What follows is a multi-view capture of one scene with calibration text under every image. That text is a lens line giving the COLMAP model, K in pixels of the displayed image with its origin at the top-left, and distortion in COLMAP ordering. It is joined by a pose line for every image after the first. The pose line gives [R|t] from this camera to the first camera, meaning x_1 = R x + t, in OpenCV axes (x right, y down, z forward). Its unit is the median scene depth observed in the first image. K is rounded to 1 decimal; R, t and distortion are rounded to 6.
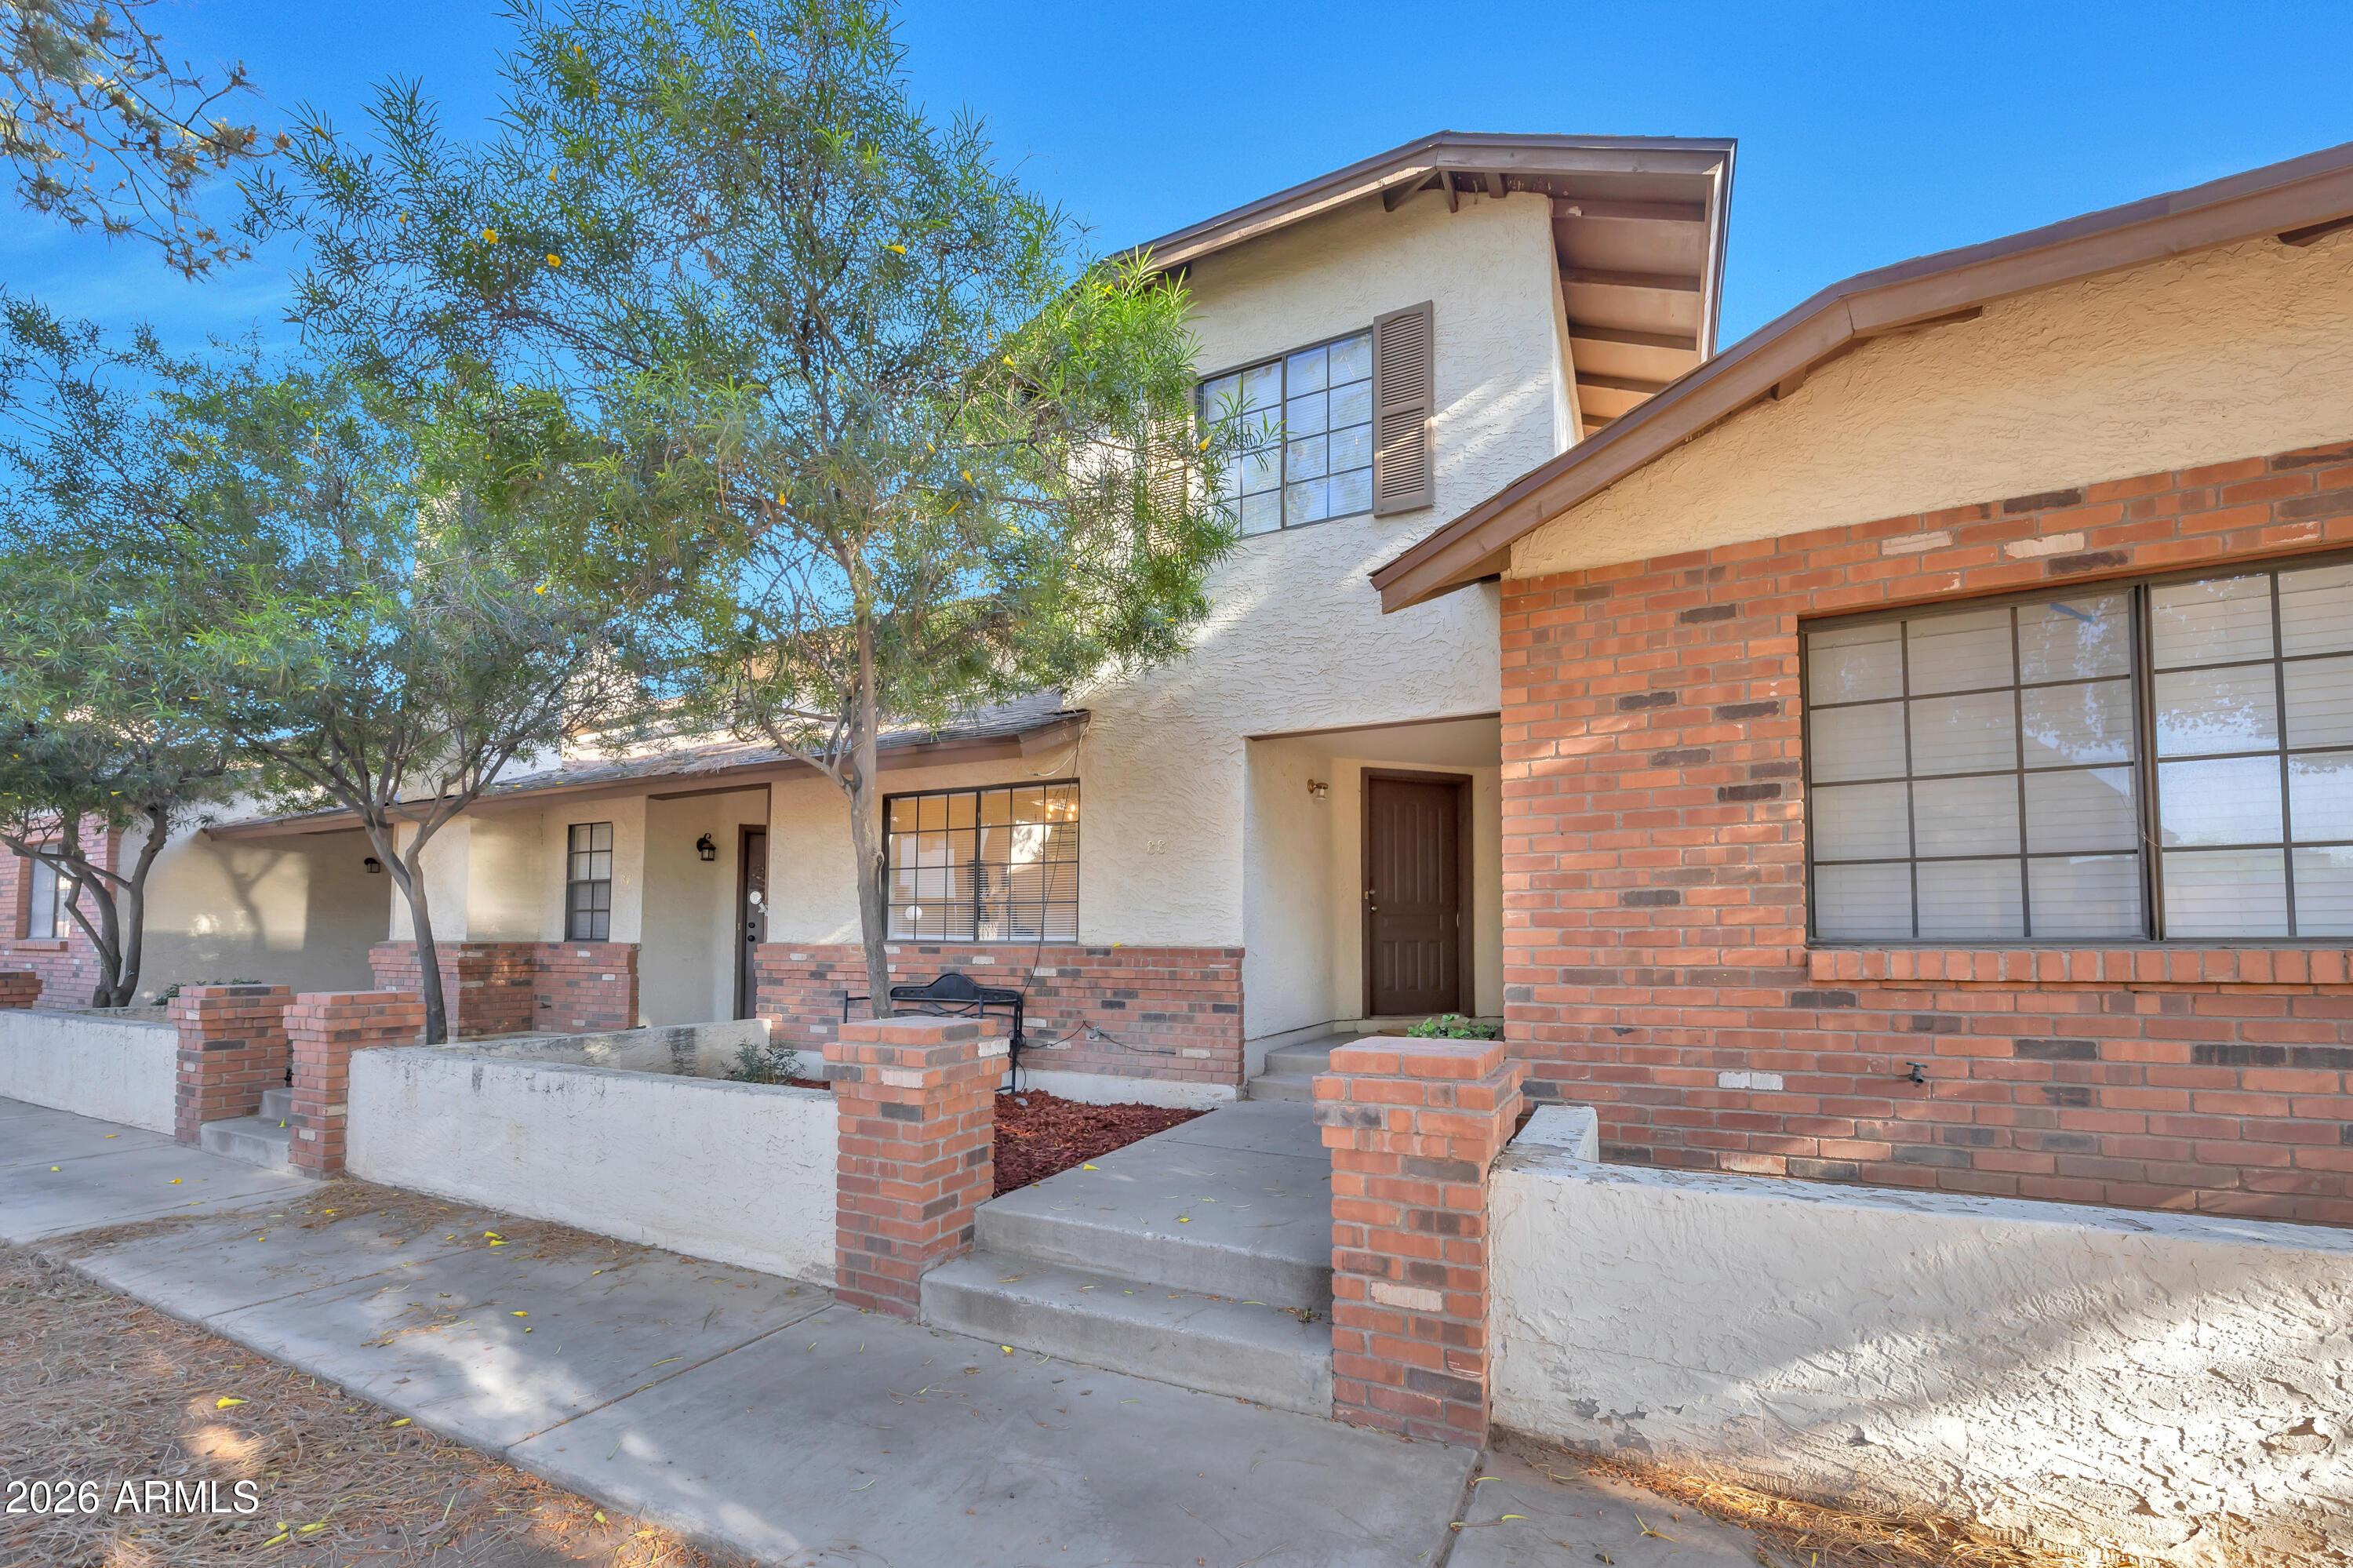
lens RADIAL K [[937.8, 0, 1174.9], [0, 937.8, 897.9], [0, 0, 1]] dist [-0.001816, -0.000021]
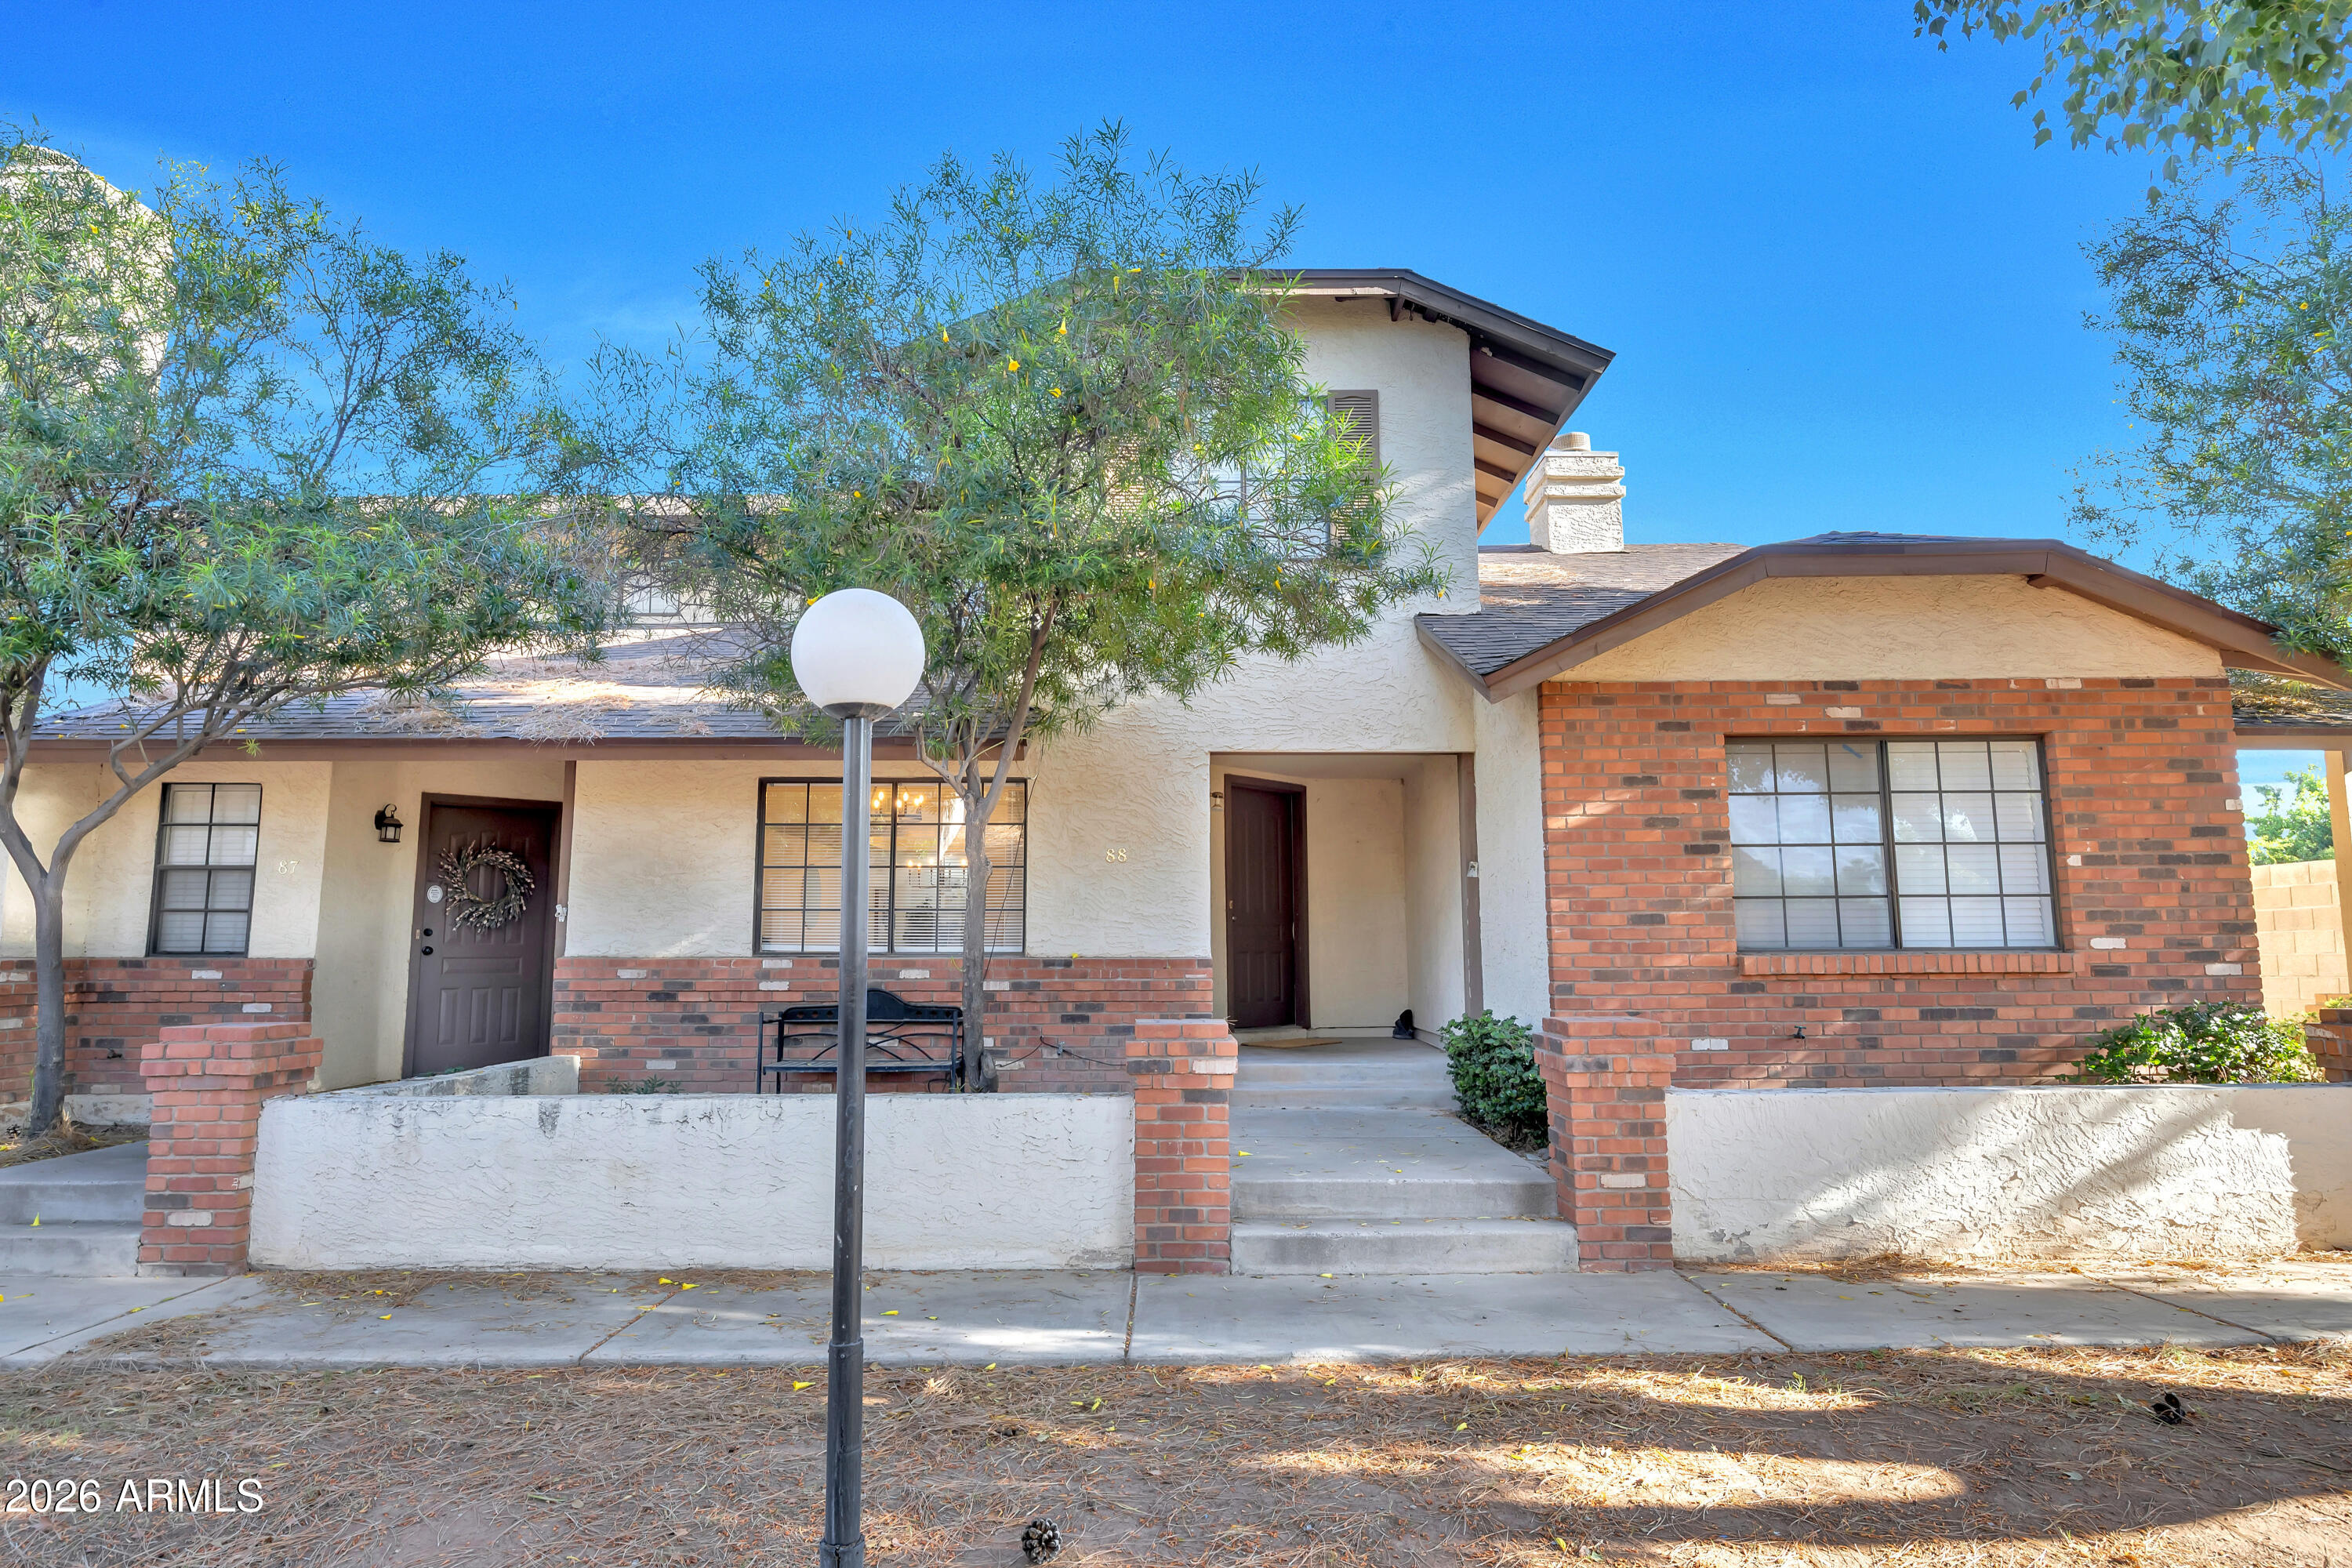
lens RADIAL K [[1388.9, 0, 1176.1], [0, 1388.9, 747.8], [0, 0, 1]] dist [0.005452, 0.002564]
pose [[0.878830, 0.066731, 0.472446, -1.168225], [-0.018490, 0.994191, -0.106031, -0.022120], [-0.476777, 0.084448, 0.874959, -0.547690]]
